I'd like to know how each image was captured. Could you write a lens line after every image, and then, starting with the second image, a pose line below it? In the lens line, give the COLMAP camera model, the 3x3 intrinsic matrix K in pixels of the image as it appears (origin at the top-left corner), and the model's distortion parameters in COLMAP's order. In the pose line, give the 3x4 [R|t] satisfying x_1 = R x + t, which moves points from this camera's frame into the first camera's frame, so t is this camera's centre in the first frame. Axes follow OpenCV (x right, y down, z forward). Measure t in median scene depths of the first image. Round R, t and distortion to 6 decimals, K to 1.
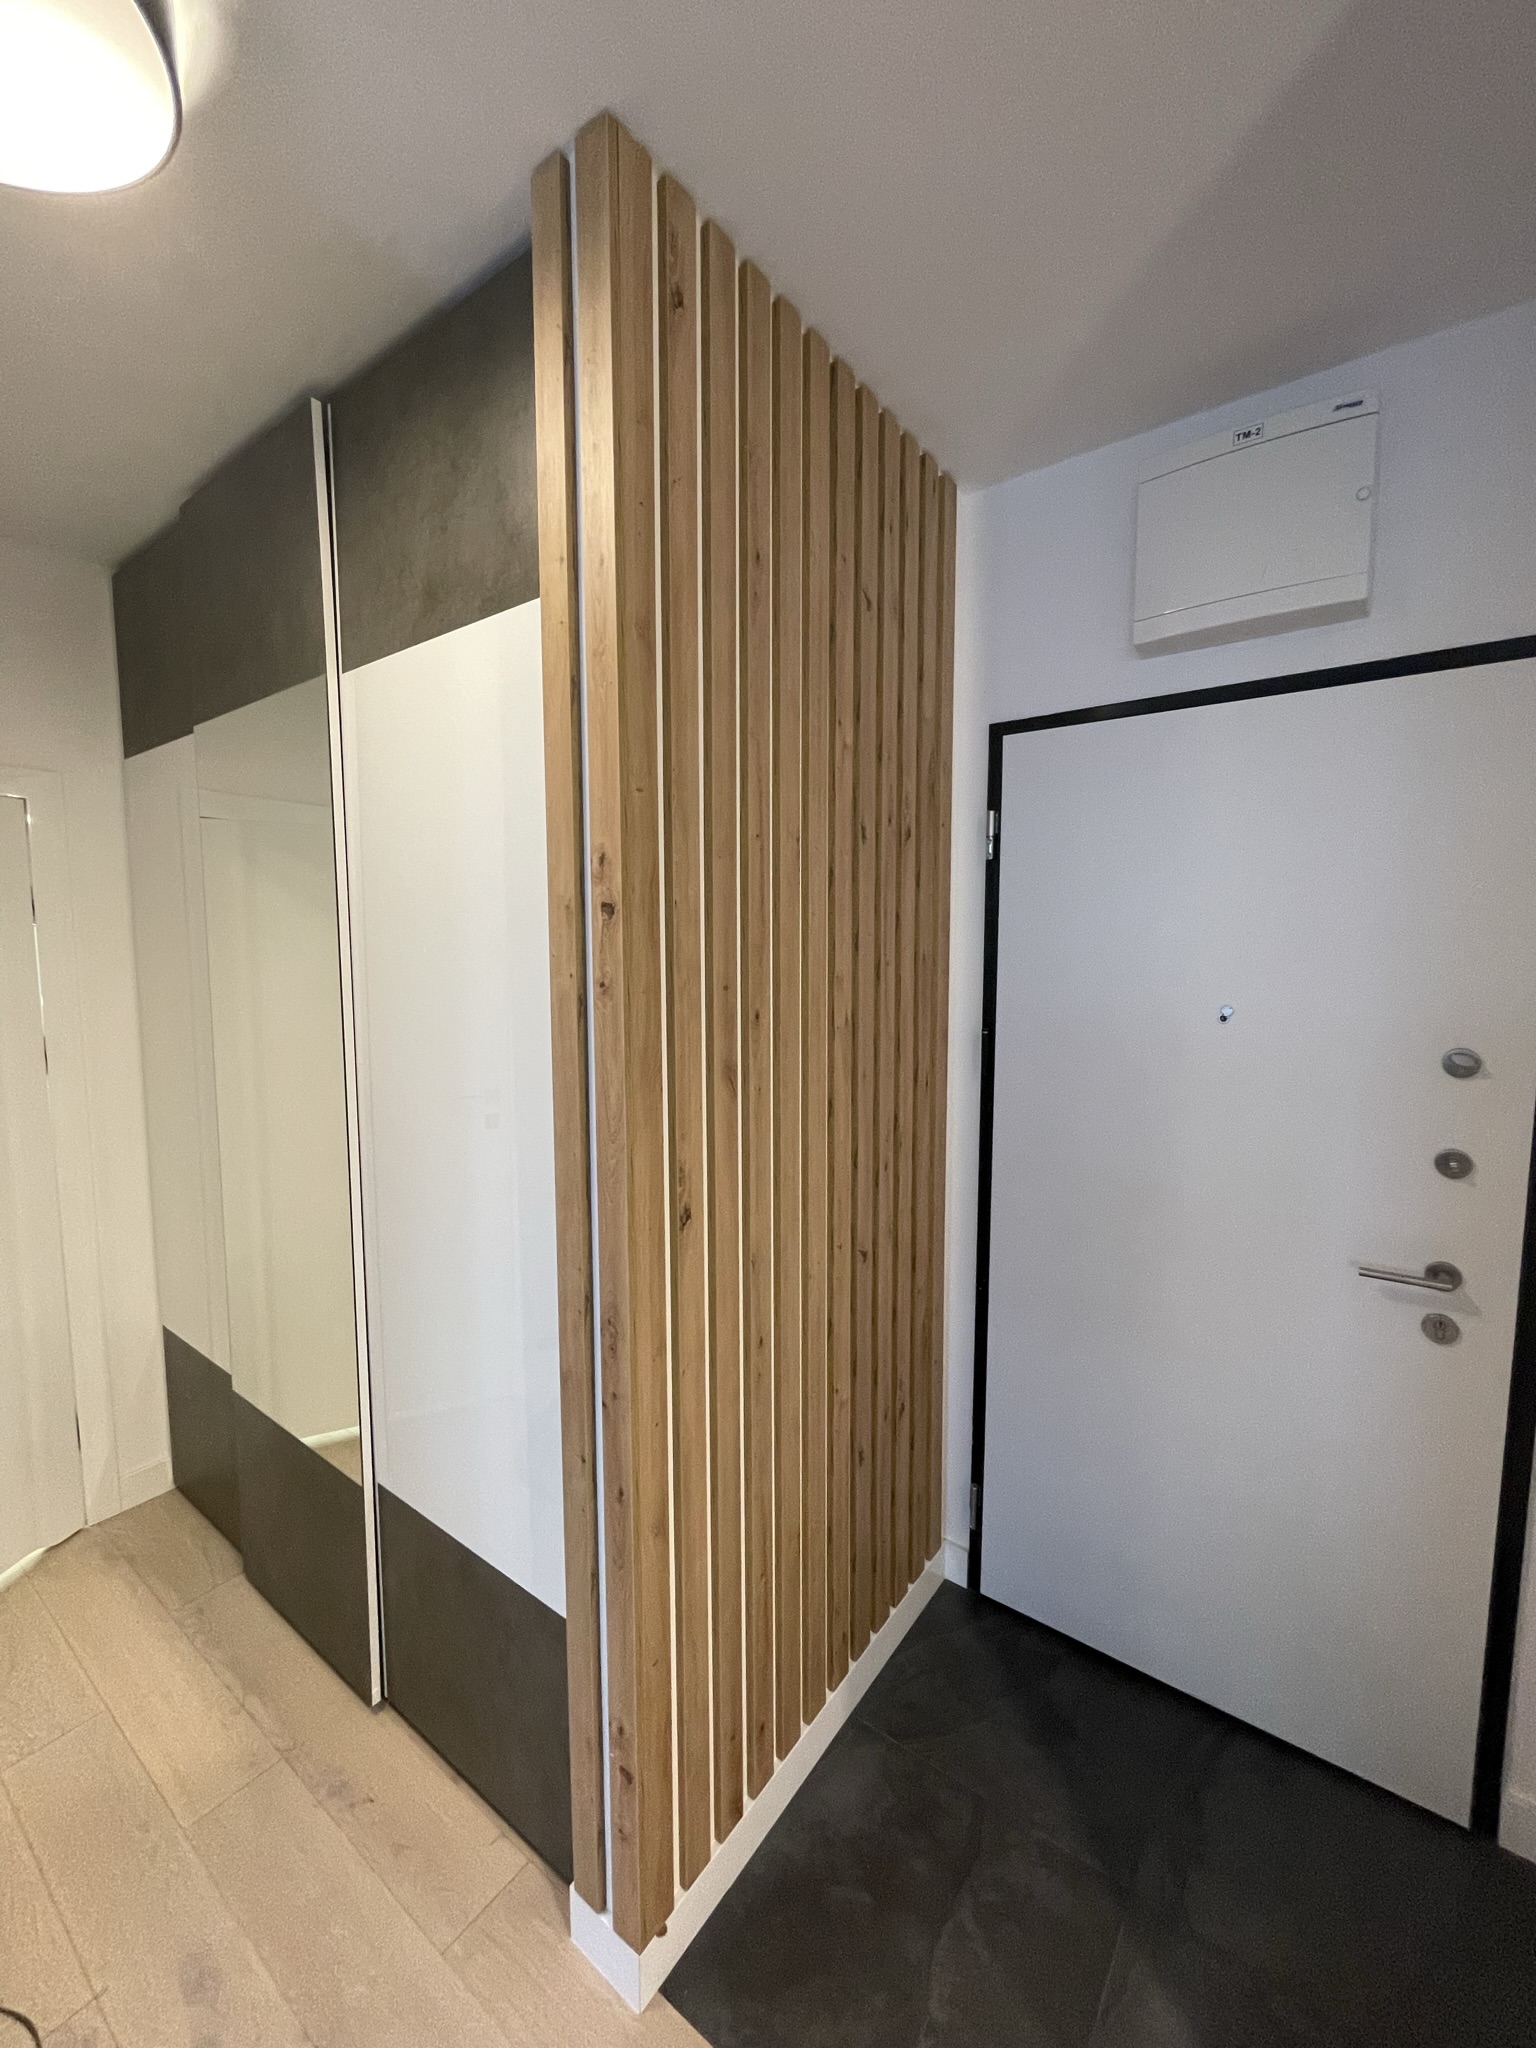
lens RADIAL K [[823.6, 0, 767.8], [0, 823.6, 1022.0], [0, 0, 1]] dist [0.002422, 0.000152]
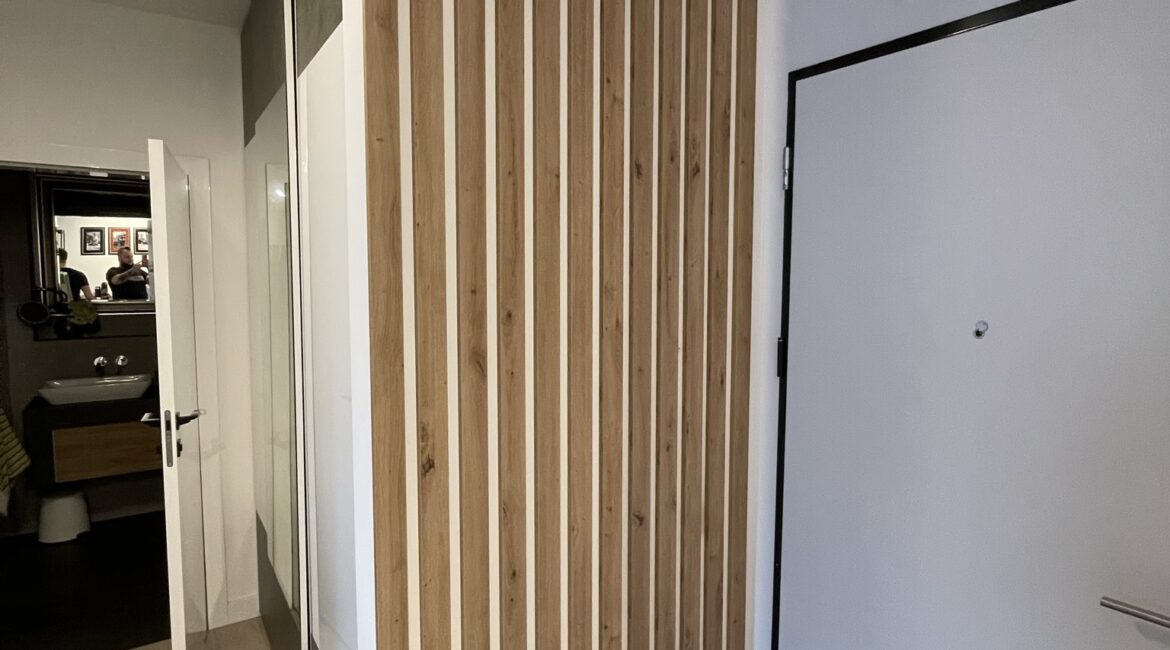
lens RADIAL K [[630.2, 0, 585.2], [0, 630.2, 323.6], [0, 0, 1]] dist [-0.002981, -0.000536]
pose [[0.945488, 0.031643, -0.324117, 0.342672], [-0.037424, 0.999232, -0.011617, 0.010781], [0.323500, 0.023113, 0.945946, 0.099445]]
